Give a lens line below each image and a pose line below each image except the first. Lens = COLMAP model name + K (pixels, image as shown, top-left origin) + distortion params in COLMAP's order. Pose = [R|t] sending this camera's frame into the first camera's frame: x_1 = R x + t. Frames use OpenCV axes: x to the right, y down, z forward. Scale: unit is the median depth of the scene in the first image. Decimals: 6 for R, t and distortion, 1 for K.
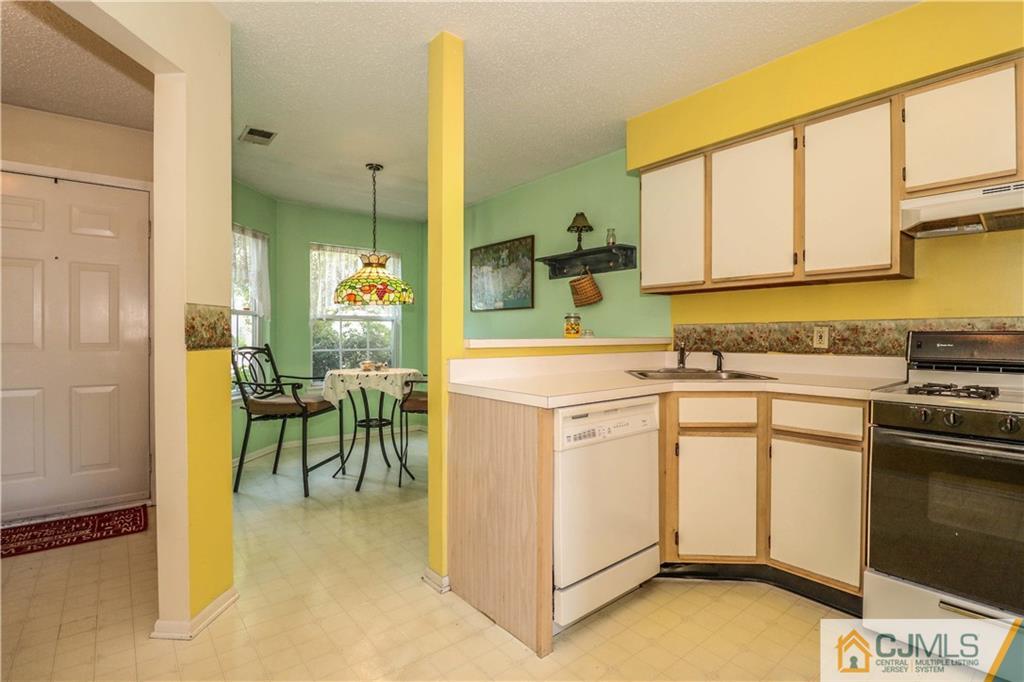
lens RADIAL K [[504.5, 0, 508.9], [0, 504.5, 341.9], [0, 0, 1]] dist [-0.012739, -0.003610]
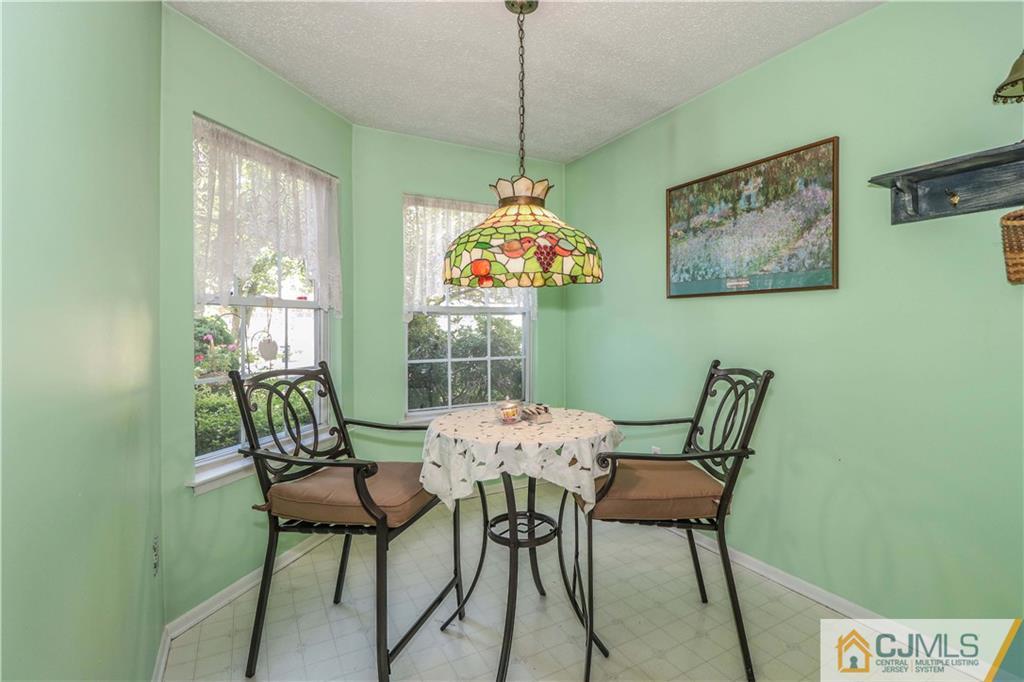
lens RADIAL K [[504.5, 0, 512.5], [0, 504.5, 334.5], [0, 0, 1]] dist [-0.012739, -0.003610]
pose [[0.983165, -0.001629, -0.182711, -0.183473], [0.002925, 0.999972, 0.006826, -0.028950], [0.182695, -0.007246, 0.983143, 0.509695]]
